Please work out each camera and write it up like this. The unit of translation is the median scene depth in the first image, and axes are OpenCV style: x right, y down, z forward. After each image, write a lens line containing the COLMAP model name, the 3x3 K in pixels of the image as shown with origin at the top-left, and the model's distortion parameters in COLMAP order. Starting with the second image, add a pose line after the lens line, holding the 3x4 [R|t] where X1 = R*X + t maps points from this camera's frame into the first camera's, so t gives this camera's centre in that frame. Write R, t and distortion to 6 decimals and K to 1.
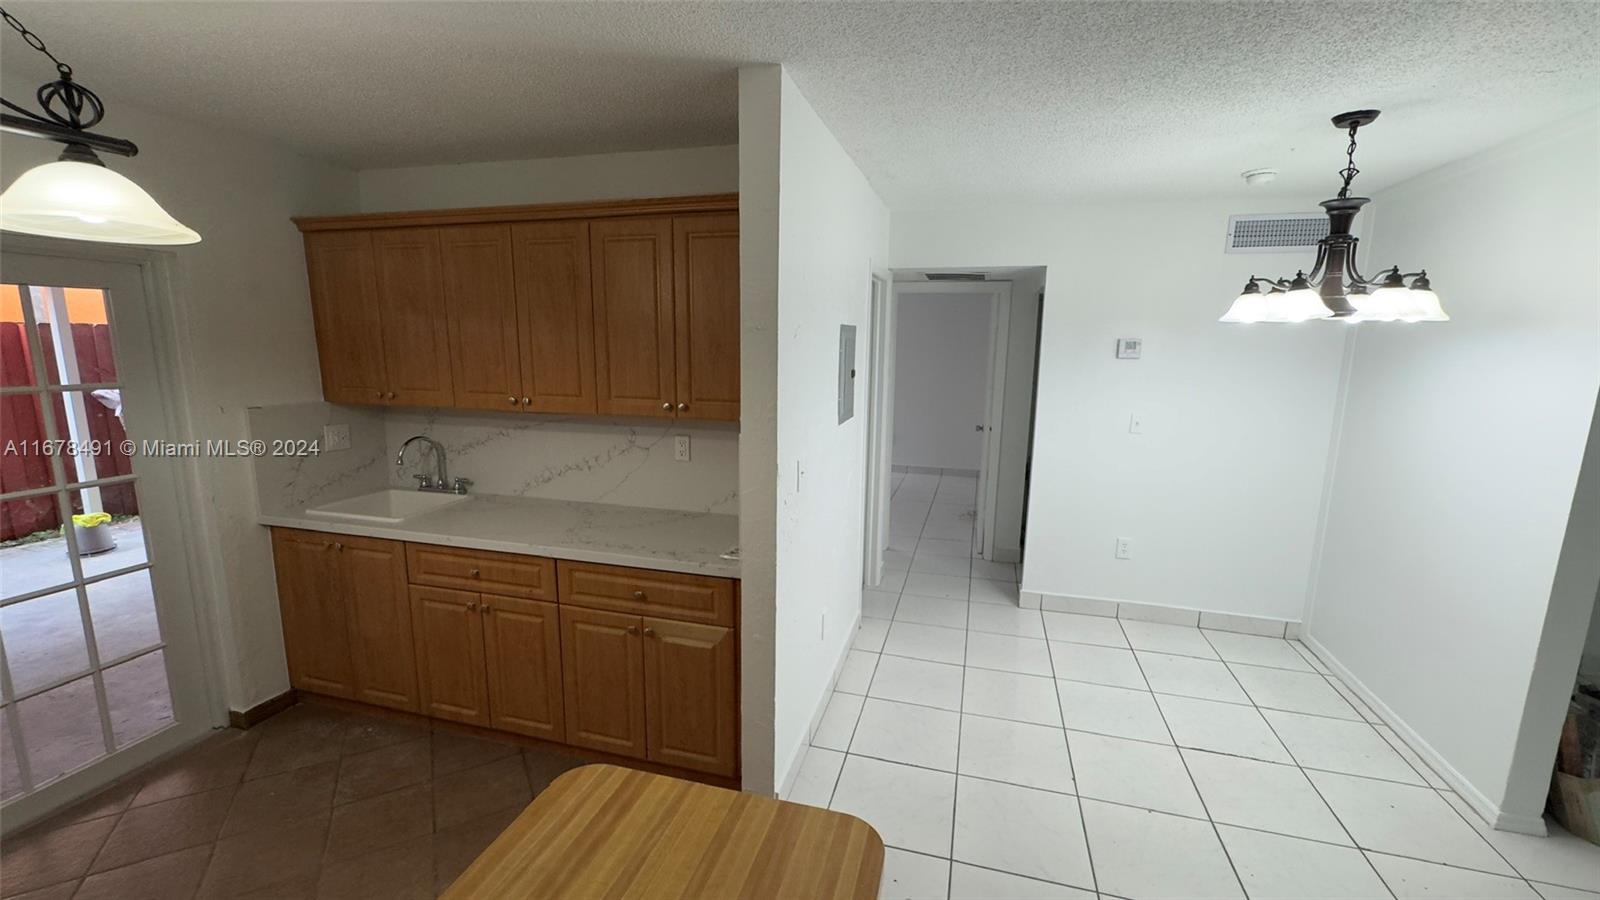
lens RADIAL K [[640.7, 0, 801.4], [0, 640.7, 449.8], [0, 0, 1]] dist [-0.003766, -0.000178]
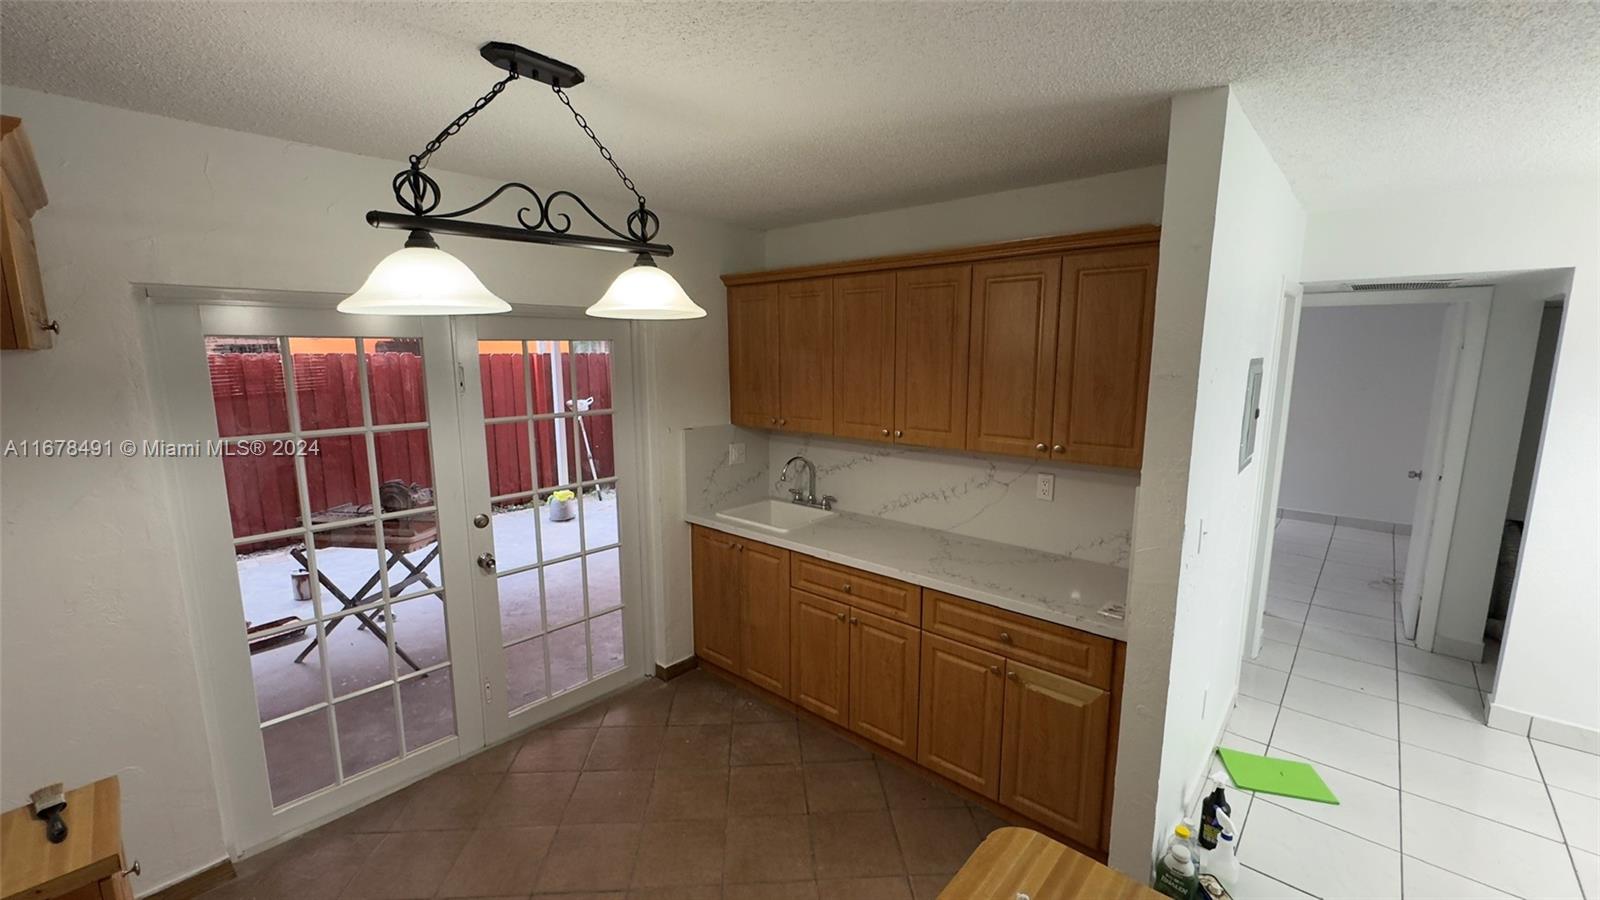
lens RADIAL K [[640.7, 0, 800.7], [0, 640.7, 450.5], [0, 0, 1]] dist [-0.003766, -0.000178]
pose [[0.896184, 0.054627, -0.440307, -0.102850], [-0.061002, 0.998138, -0.000327, -0.038270], [0.439469, 0.027153, 0.897847, -0.037838]]
